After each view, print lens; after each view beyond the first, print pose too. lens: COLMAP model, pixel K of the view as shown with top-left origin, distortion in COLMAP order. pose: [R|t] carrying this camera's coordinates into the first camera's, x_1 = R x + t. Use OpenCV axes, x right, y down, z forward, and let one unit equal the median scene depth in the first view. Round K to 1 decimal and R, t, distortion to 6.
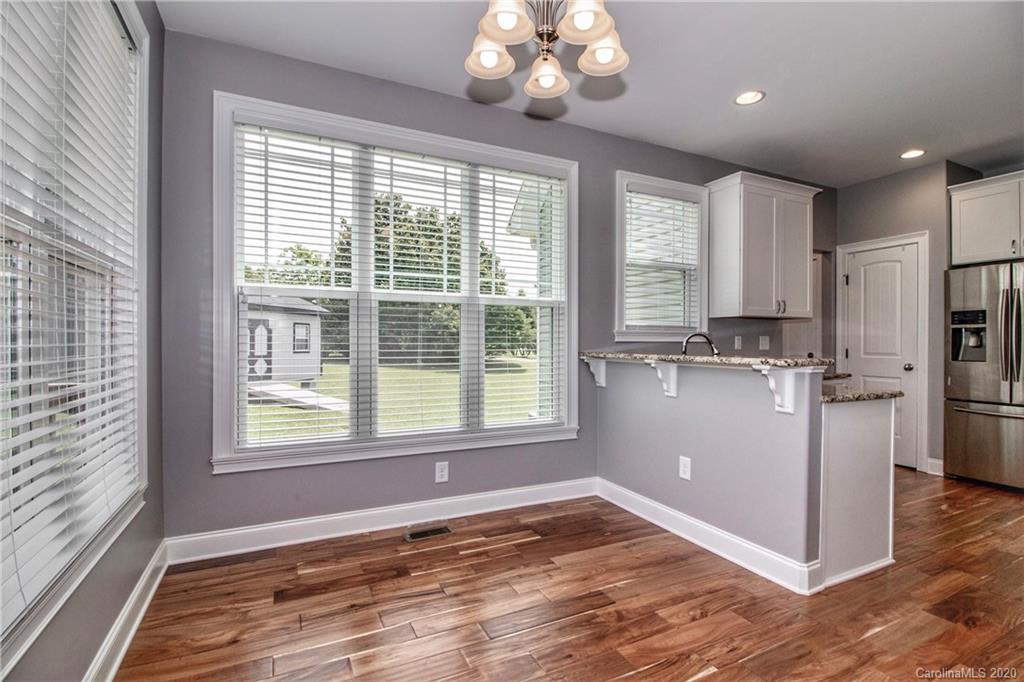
lens RADIAL K [[487.1, 0, 507.8], [0, 487.1, 343.2], [0, 0, 1]] dist [-0.000816, -0.013422]
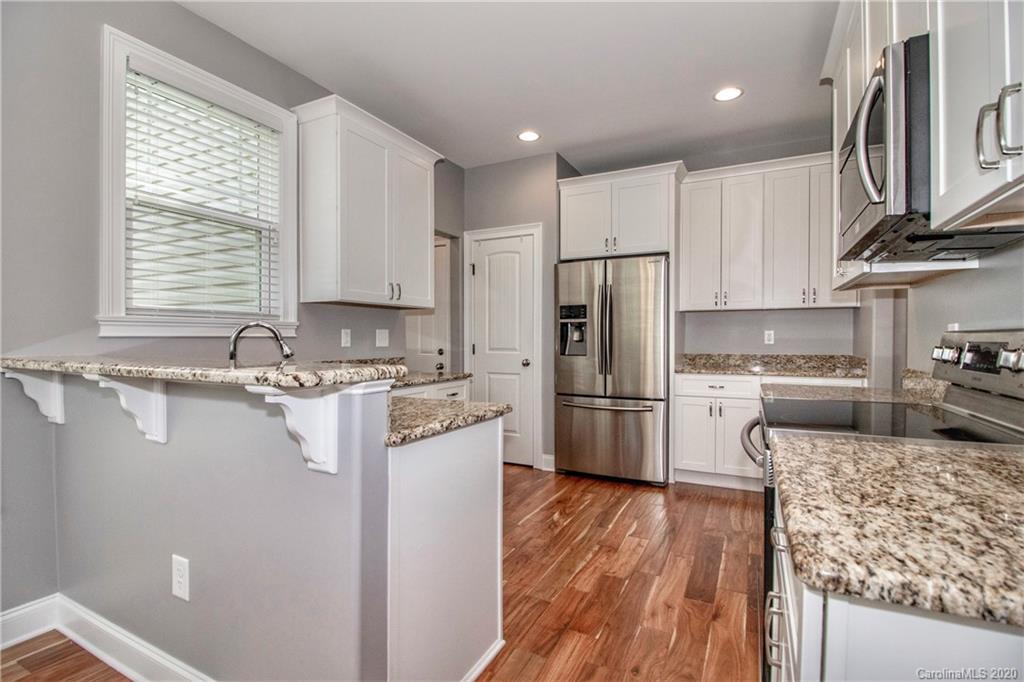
lens RADIAL K [[487.1, 0, 507.8], [0, 487.1, 343.2], [0, 0, 1]] dist [-0.000816, -0.013422]
pose [[0.801061, -0.009224, 0.598512, 0.243249], [0.004114, 0.999942, 0.009905, 0.000742], [-0.598568, -0.005472, 0.801053, 0.271162]]
